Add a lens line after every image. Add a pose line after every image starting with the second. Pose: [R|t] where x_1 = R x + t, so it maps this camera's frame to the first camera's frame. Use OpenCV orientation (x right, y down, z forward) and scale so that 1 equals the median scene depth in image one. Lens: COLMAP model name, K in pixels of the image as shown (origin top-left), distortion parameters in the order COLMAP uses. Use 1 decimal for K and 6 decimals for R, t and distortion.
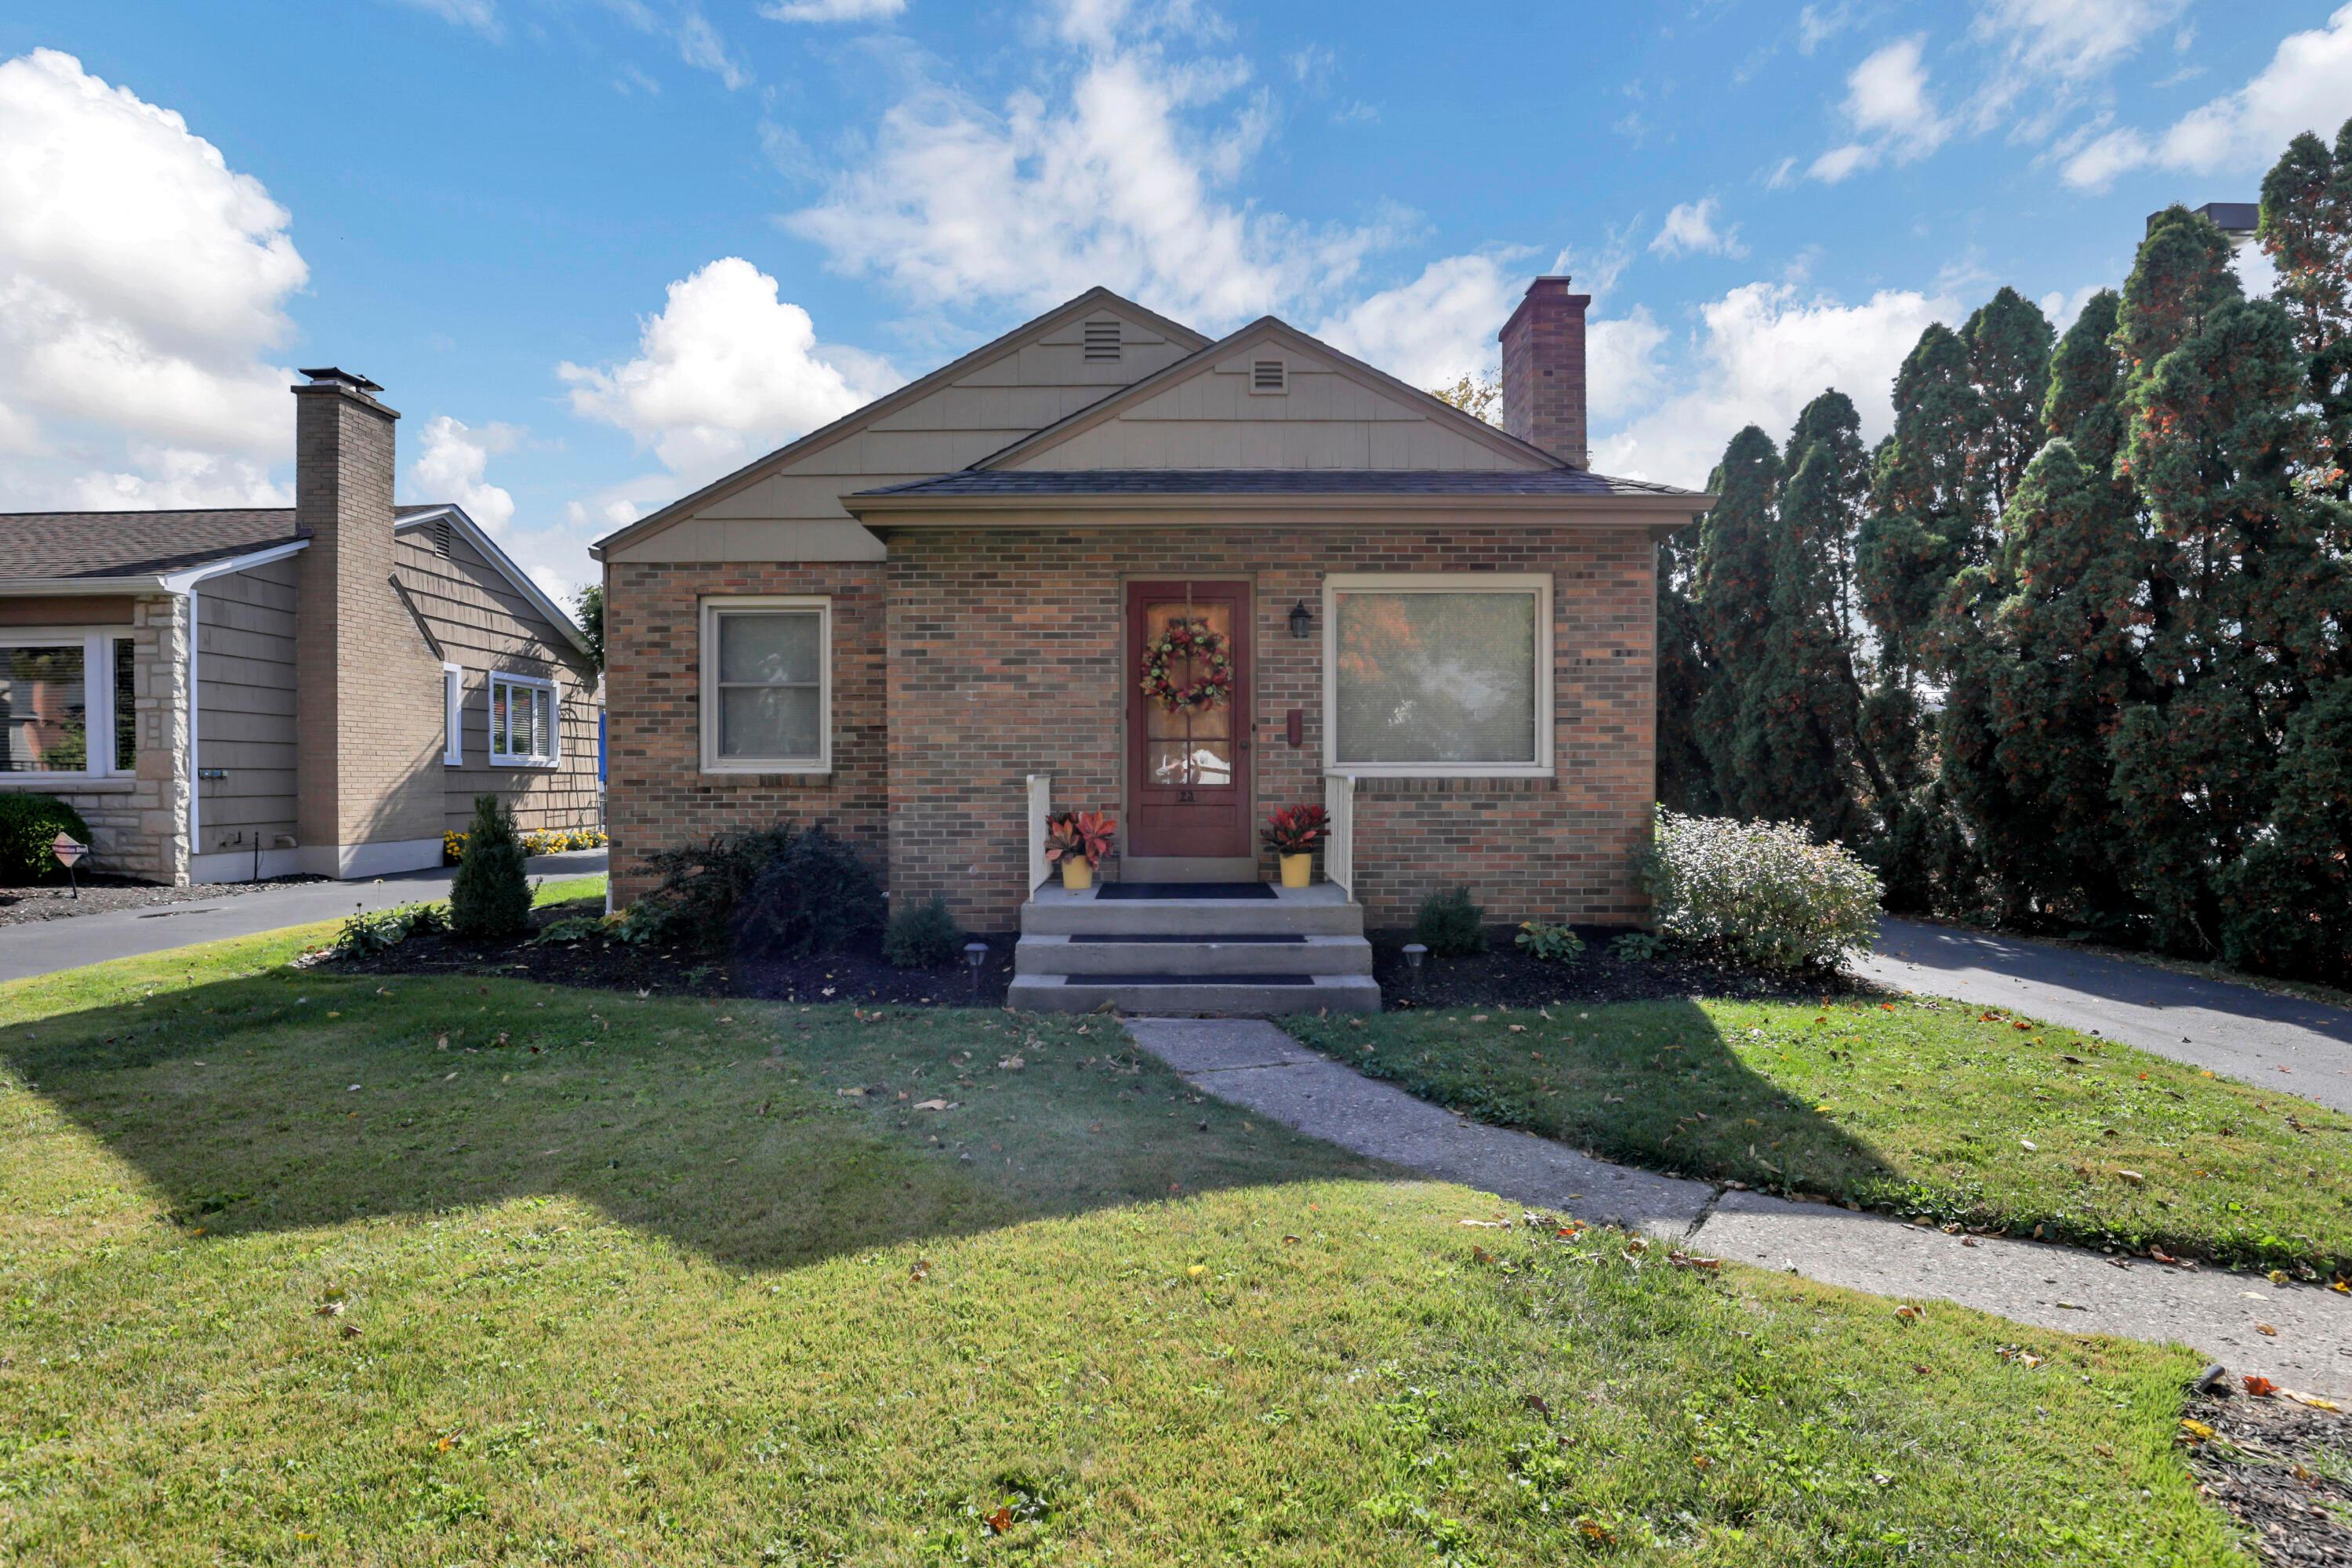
lens RADIAL K [[1138.8, 0, 1173.9], [0, 1138.8, 790.7], [0, 0, 1]] dist [-0.033541, 0.000104]
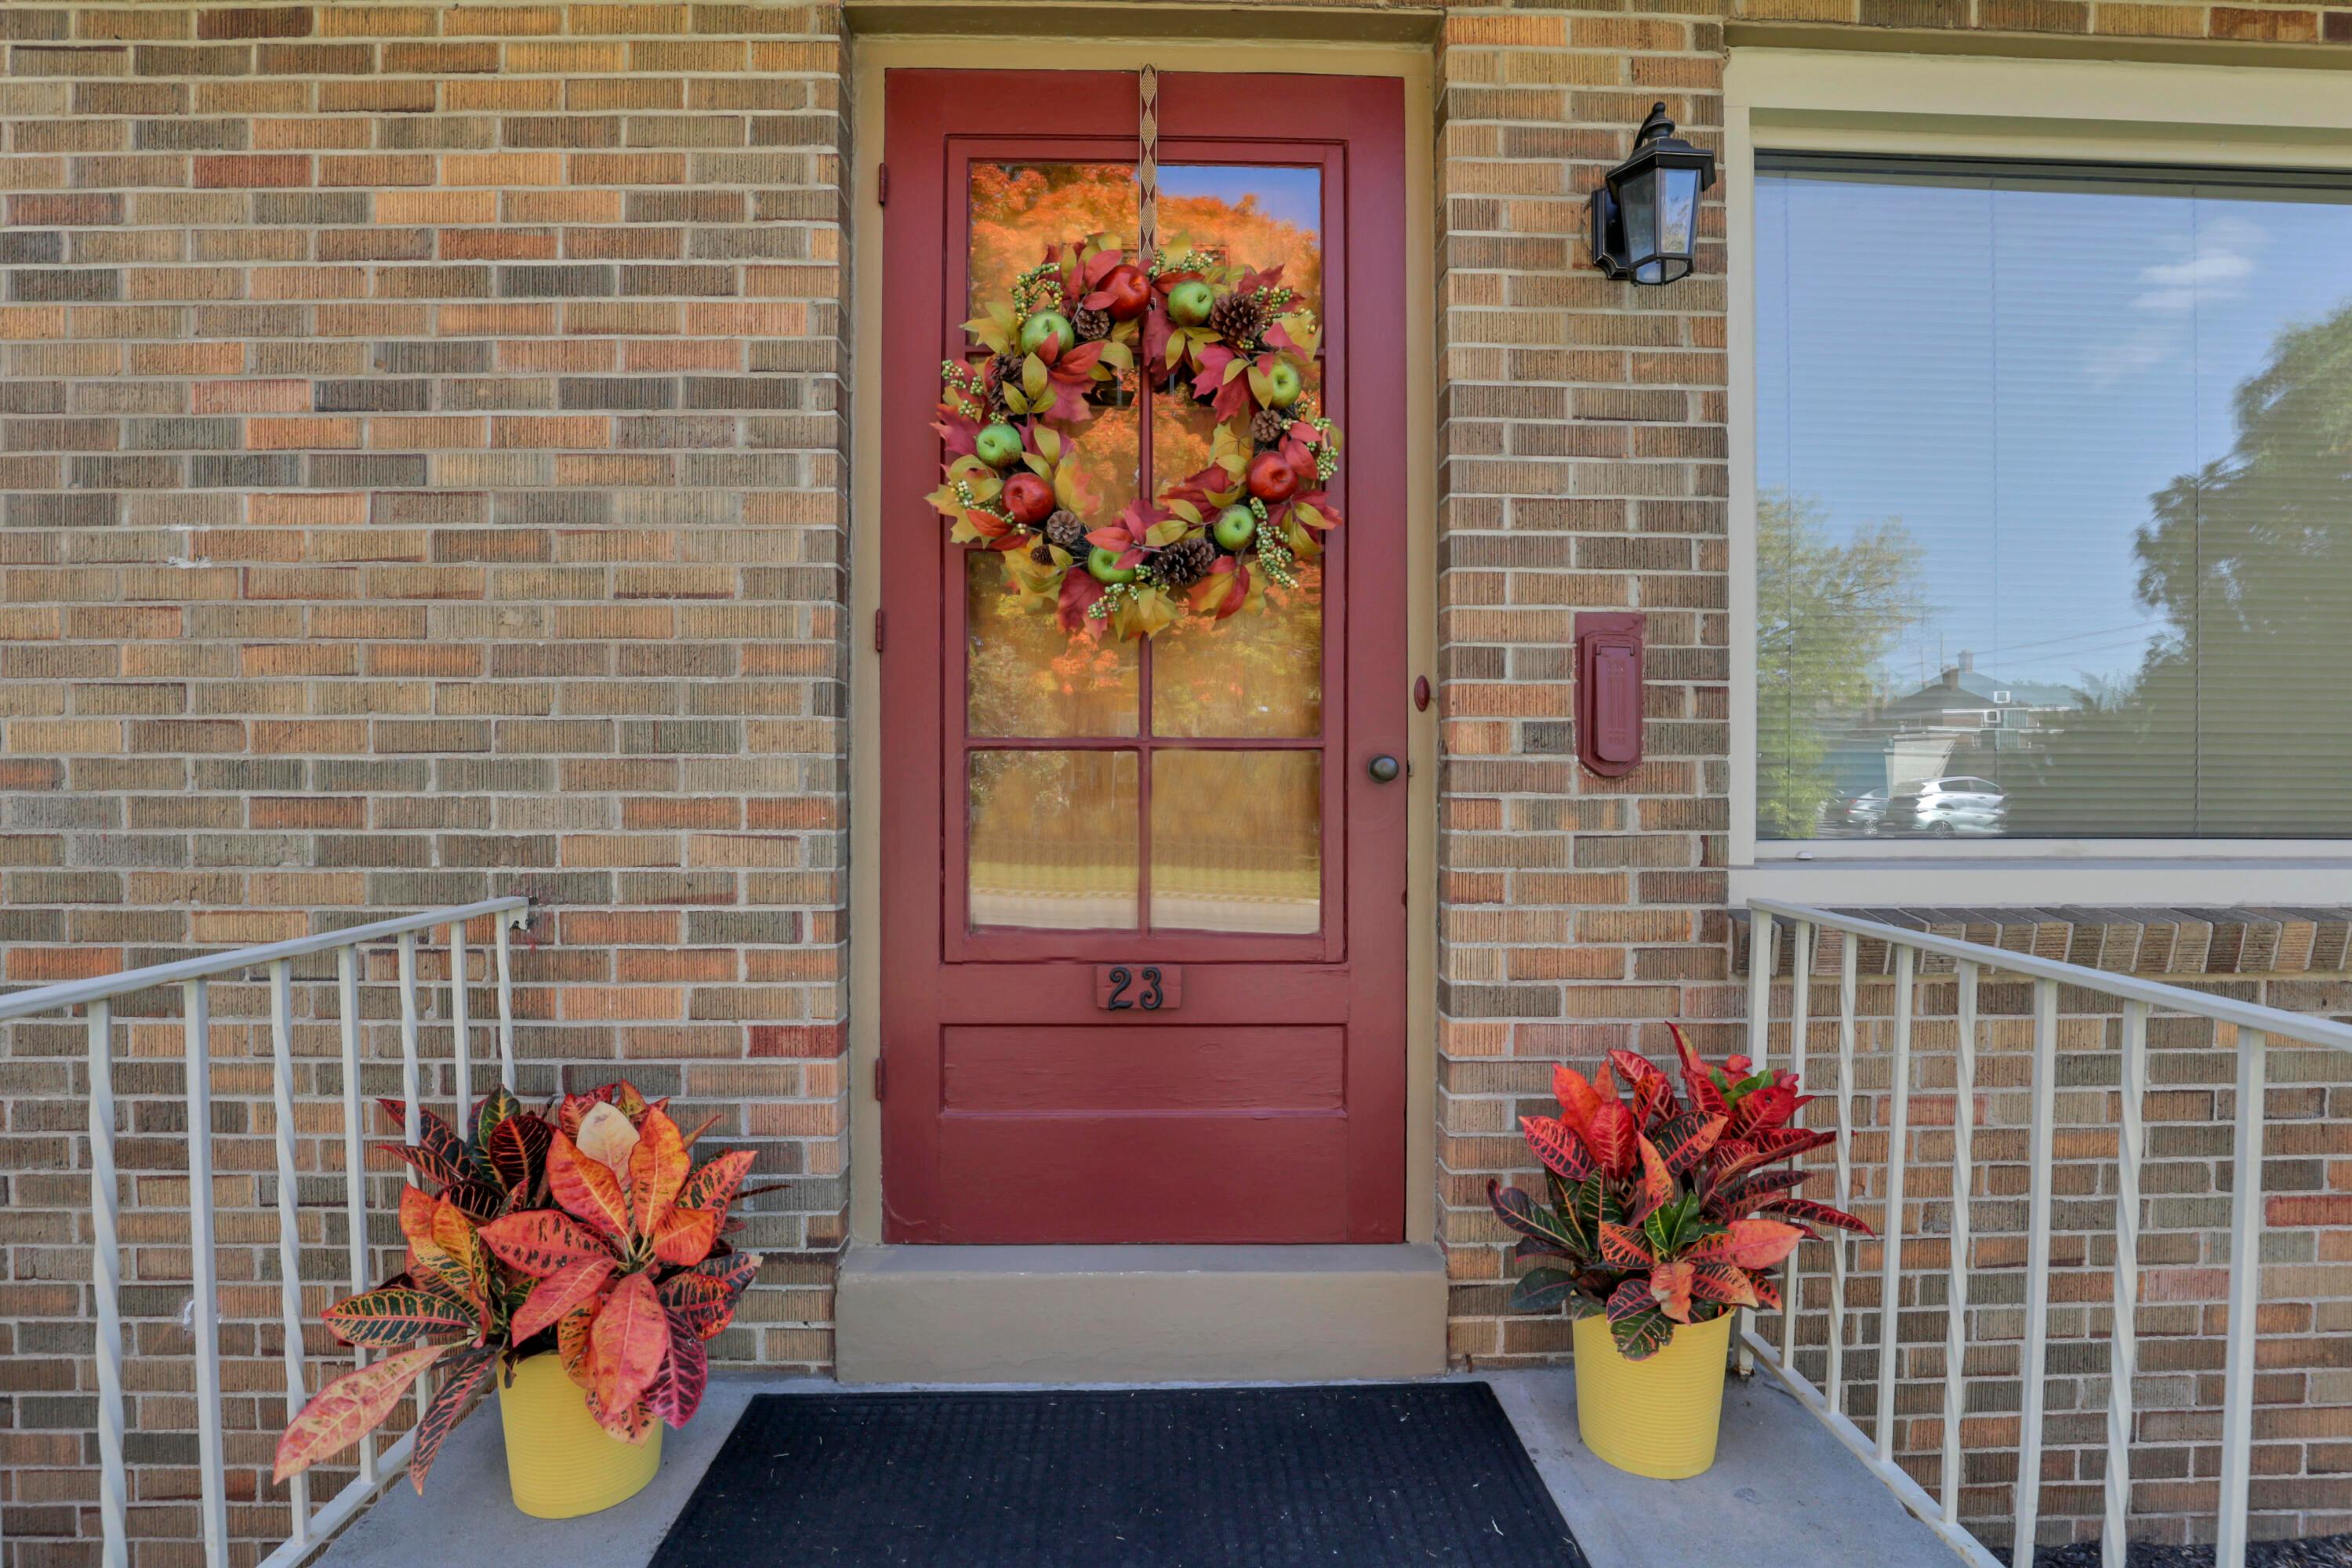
lens RADIAL K [[1104.2, 0, 1176.0], [0, 1104.2, 784.0], [0, 0, 1]] dist [-0.026323, 0.000502]
pose [[0.999713, 0.003391, 0.023723, 0.014146], [-0.003283, 0.999984, -0.004562, -0.035942], [-0.023738, 0.004482, 0.999708, 0.780501]]
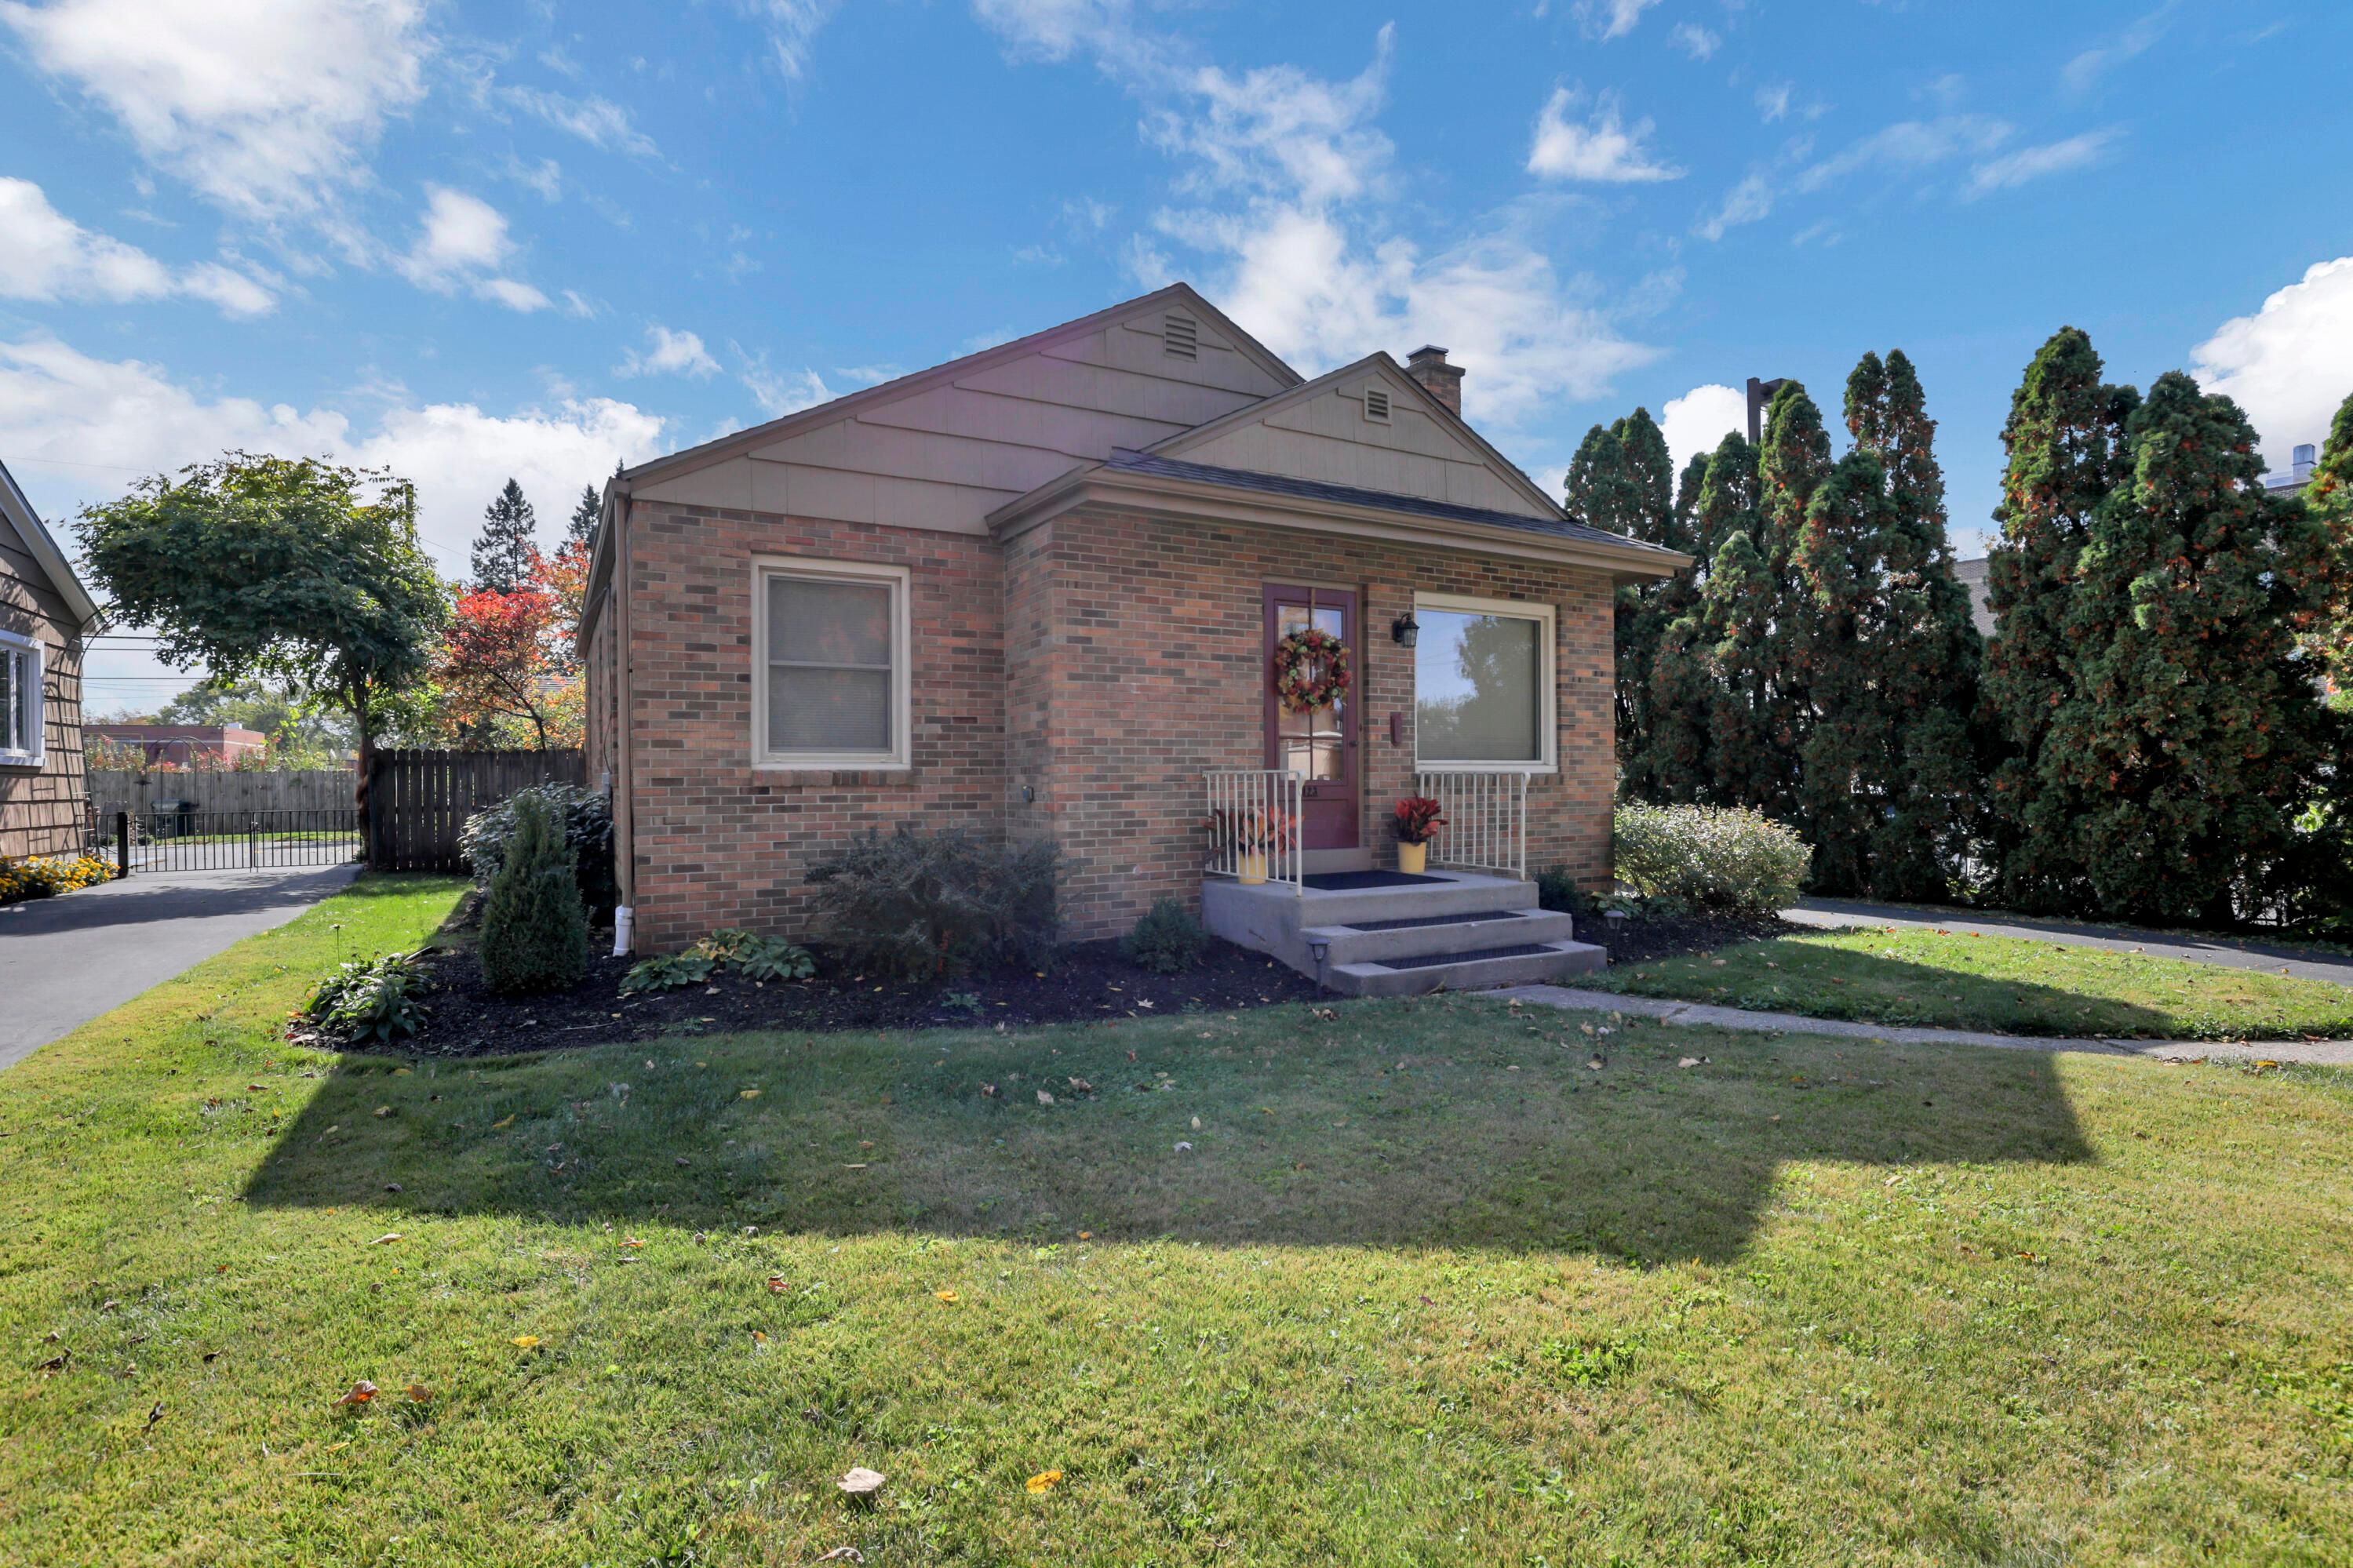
lens RADIAL K [[1142.6, 0, 1179.0], [0, 1142.6, 795.0], [0, 0, 1]] dist [-0.024776, 0.000230]
pose [[0.863823, -0.009794, 0.503700, -0.630931], [0.010171, 0.999946, 0.001999, 0.004713], [-0.503692, 0.003396, 0.863876, 0.151008]]
